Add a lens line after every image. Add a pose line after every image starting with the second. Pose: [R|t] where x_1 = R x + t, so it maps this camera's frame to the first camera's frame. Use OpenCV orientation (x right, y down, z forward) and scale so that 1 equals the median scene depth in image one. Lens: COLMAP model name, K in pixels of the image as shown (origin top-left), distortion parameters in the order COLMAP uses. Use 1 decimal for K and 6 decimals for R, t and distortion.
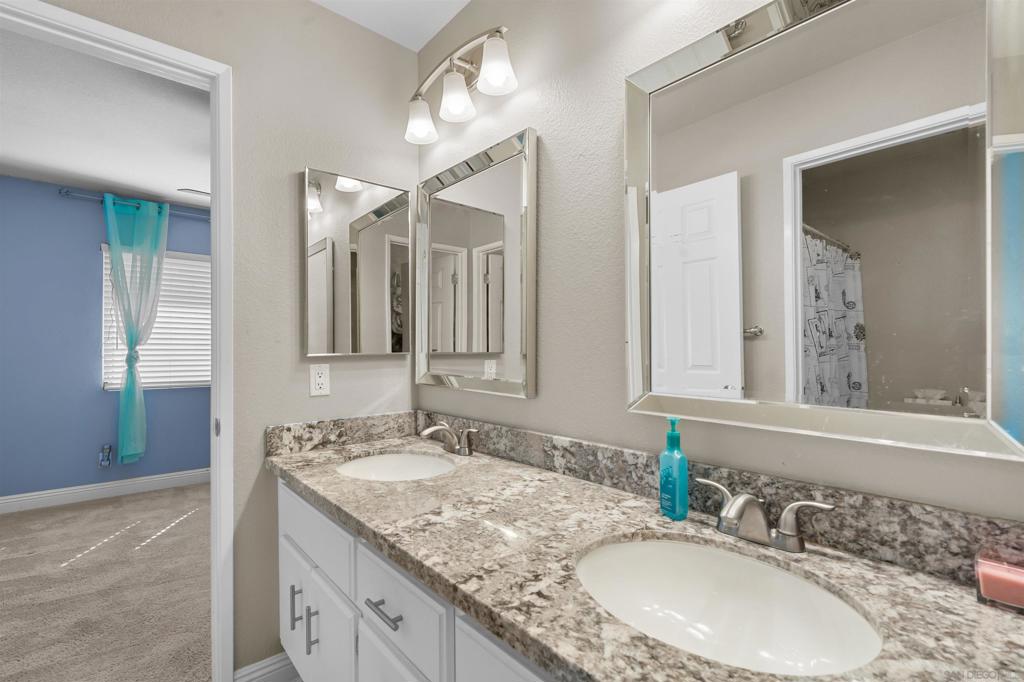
lens RADIAL K [[470.4, 0, 511.5], [0, 470.4, 345.1], [0, 0, 1]] dist [-0.001567, -0.000293]
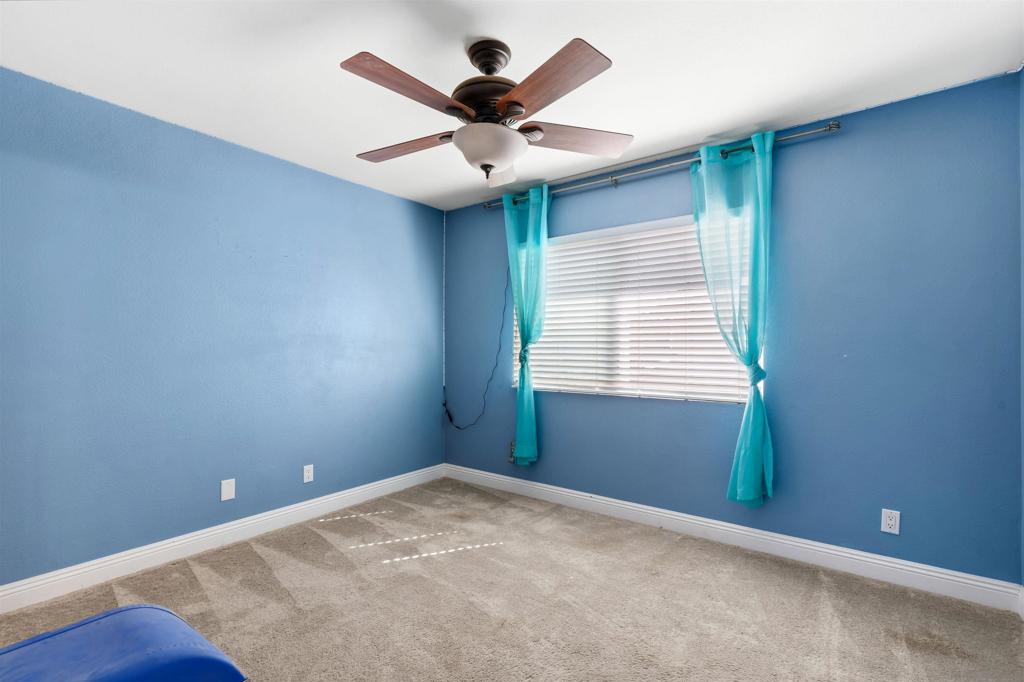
lens RADIAL K [[470.4, 0, 511.9], [0, 470.4, 346.9], [0, 0, 1]] dist [-0.001567, -0.000293]
pose [[0.207229, -0.000480, -0.978292, 0.130473], [0.007588, 0.999971, 0.001117, 0.005711], [0.978263, -0.007655, 0.207226, 0.777368]]
